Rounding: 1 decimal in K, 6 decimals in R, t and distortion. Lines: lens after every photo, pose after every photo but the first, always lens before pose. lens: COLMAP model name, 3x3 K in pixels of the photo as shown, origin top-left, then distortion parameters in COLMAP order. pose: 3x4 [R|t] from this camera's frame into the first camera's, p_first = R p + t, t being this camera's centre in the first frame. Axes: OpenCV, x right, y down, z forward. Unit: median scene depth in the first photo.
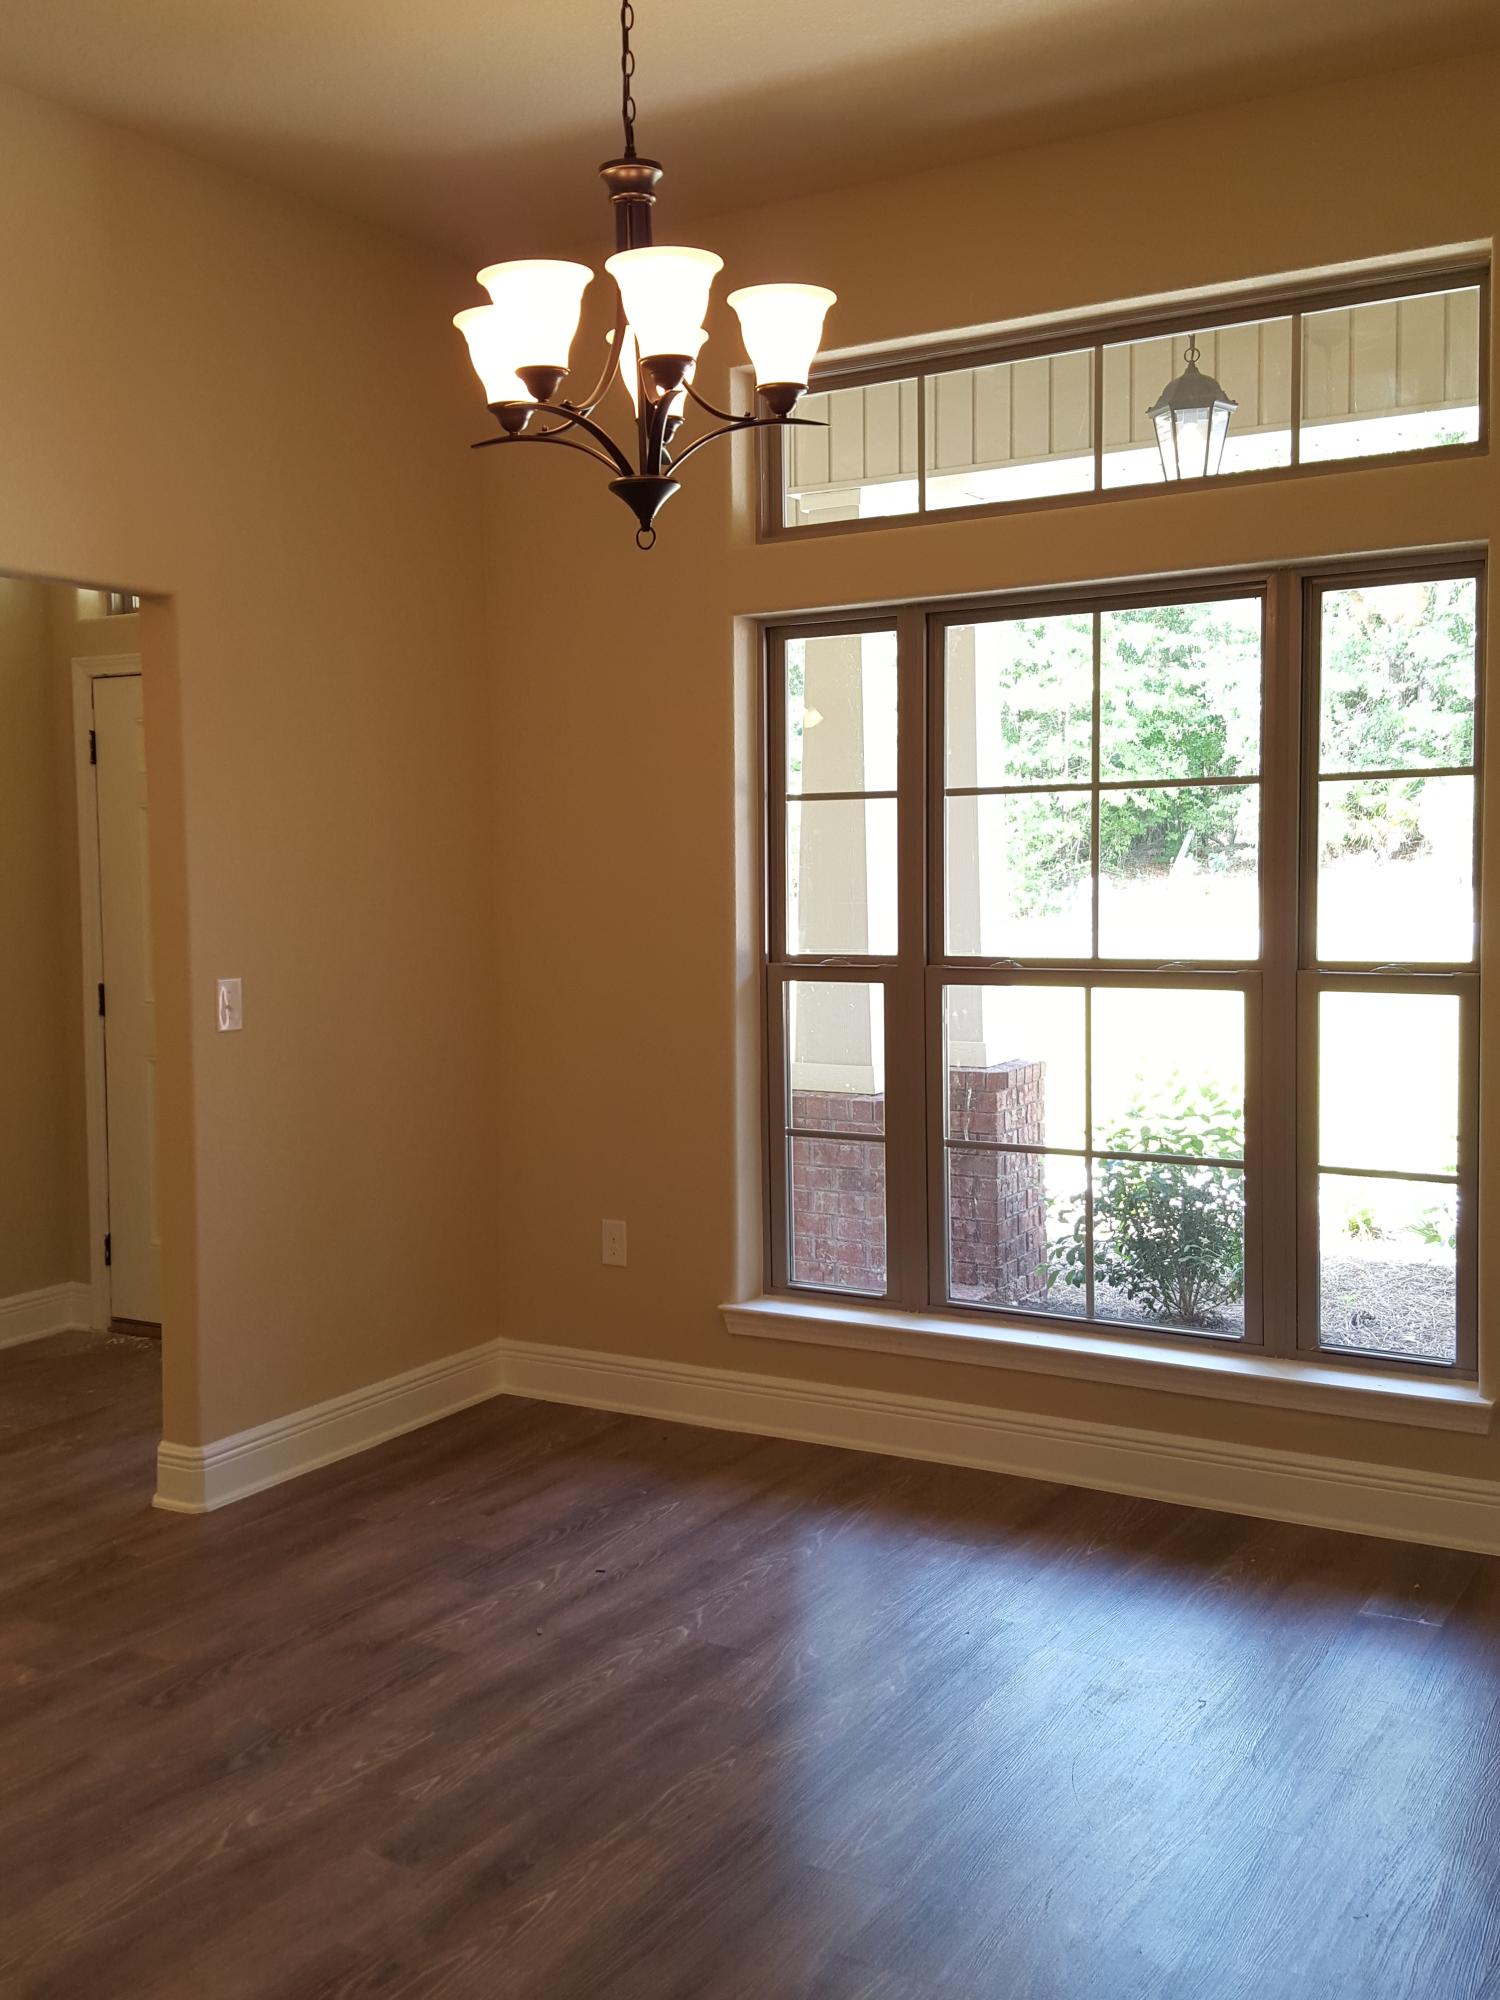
lens RADIAL K [[1917.3, 0, 750.0], [0, 1917.3, 1000.0], [0, 0, 1]] dist [0.116501, -0.258570]
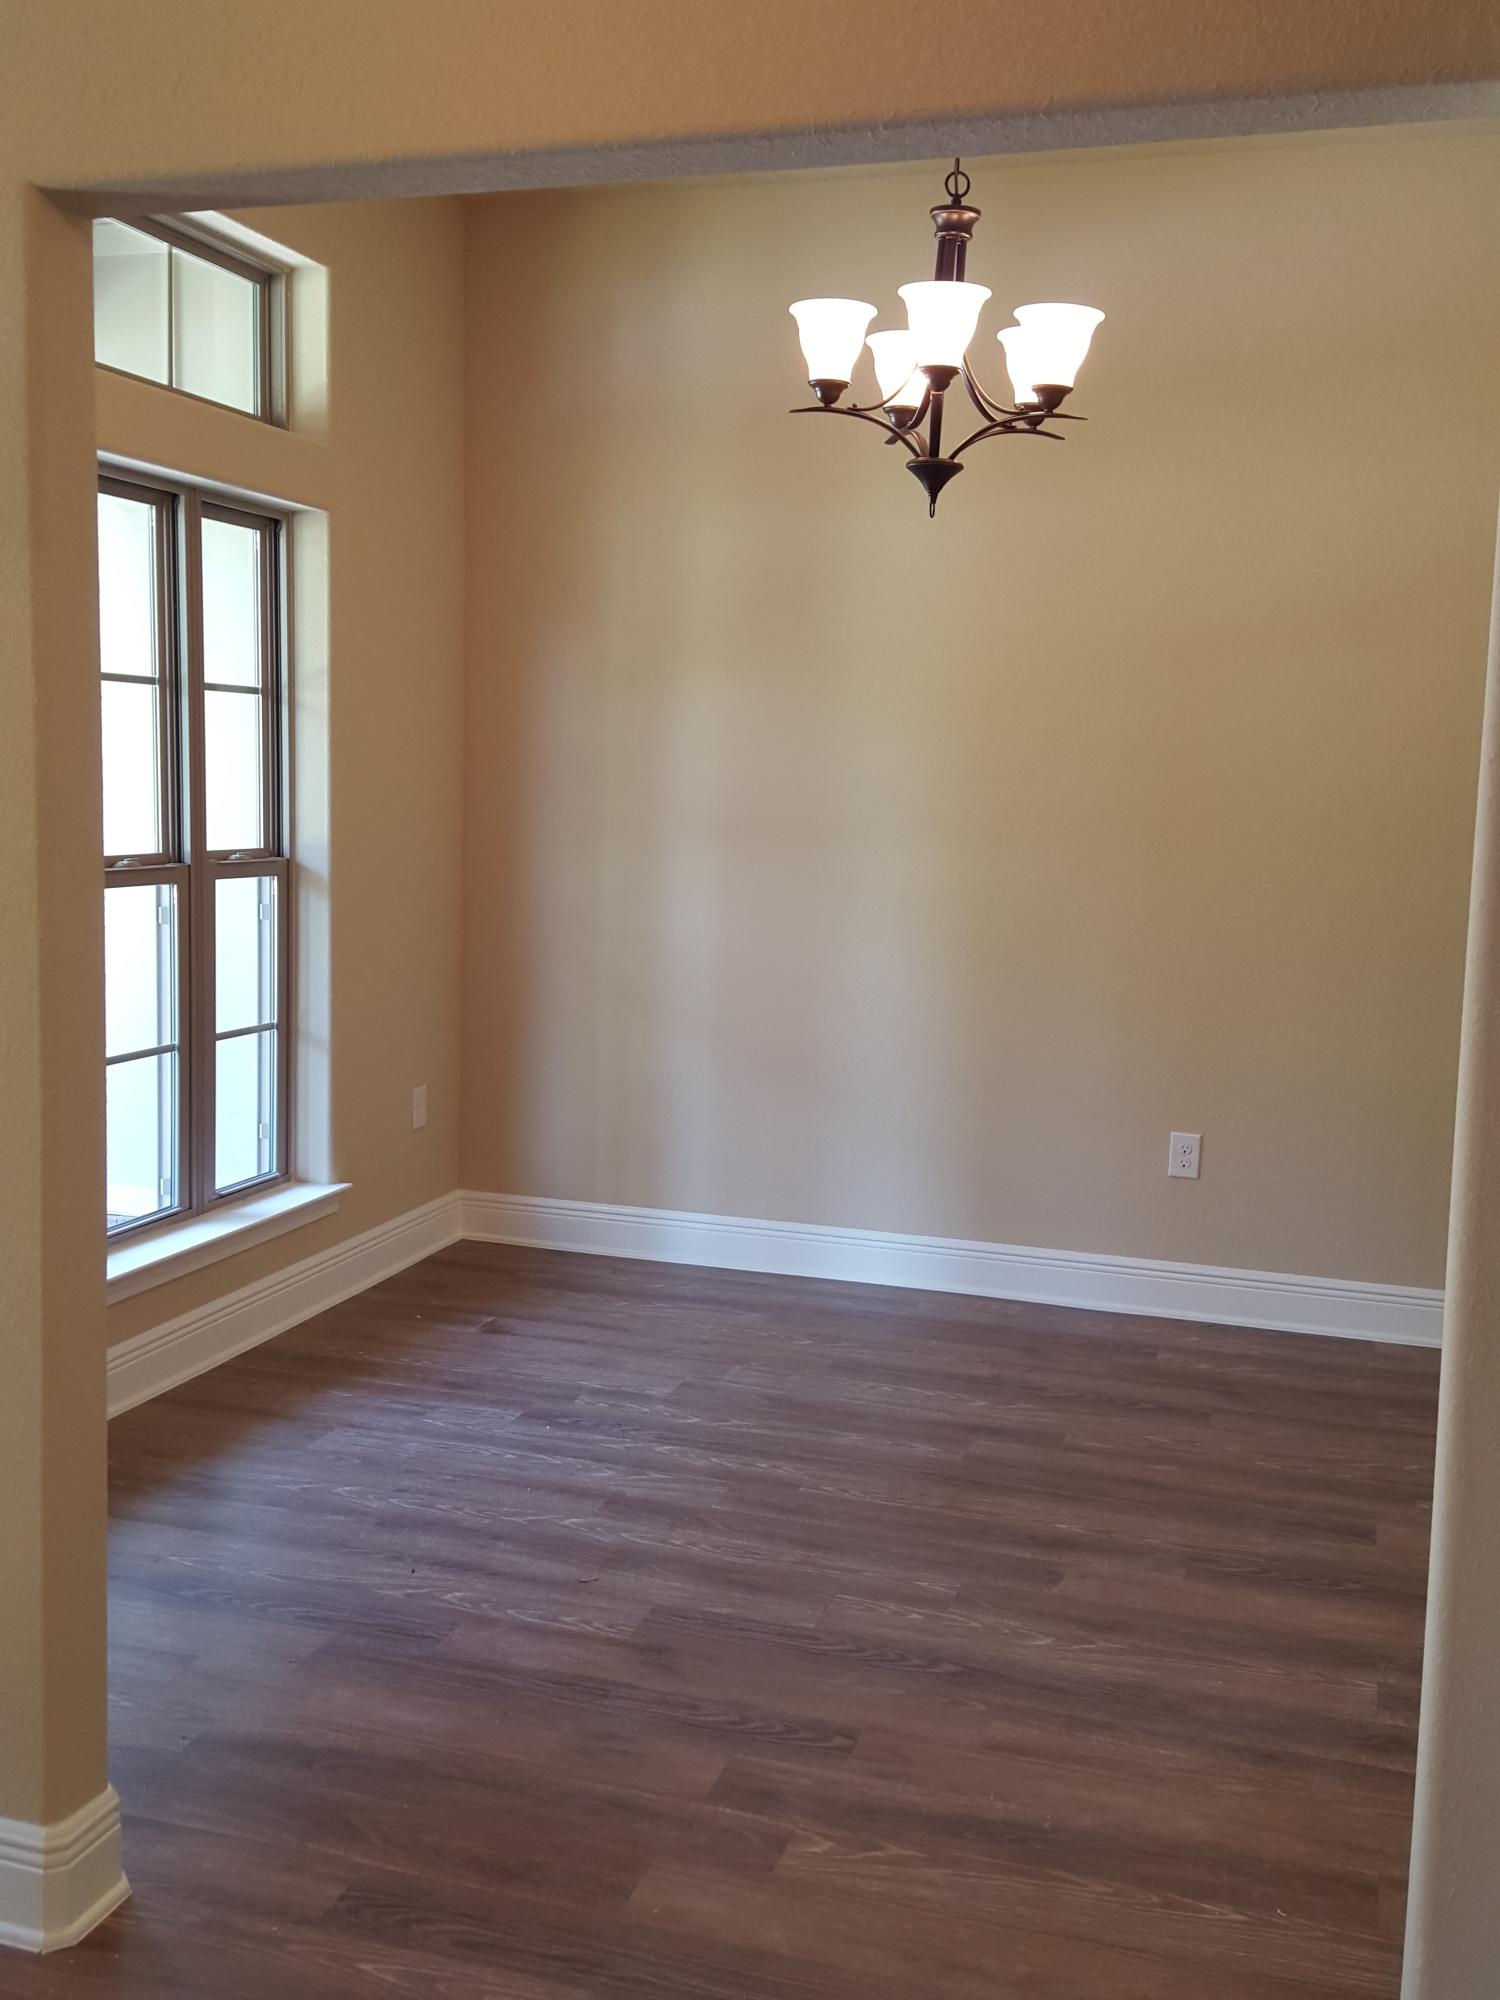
lens RADIAL K [[1950.8, 0, 671.8], [0, 1950.8, 997.0], [0, 0, 1]] dist [0.114717, -0.222782]
pose [[-0.191272, -0.107754, 0.975604, -1.006699], [0.047274, 0.991791, 0.118810, -0.068178], [-0.980398, 0.068846, -0.184608, 1.097472]]
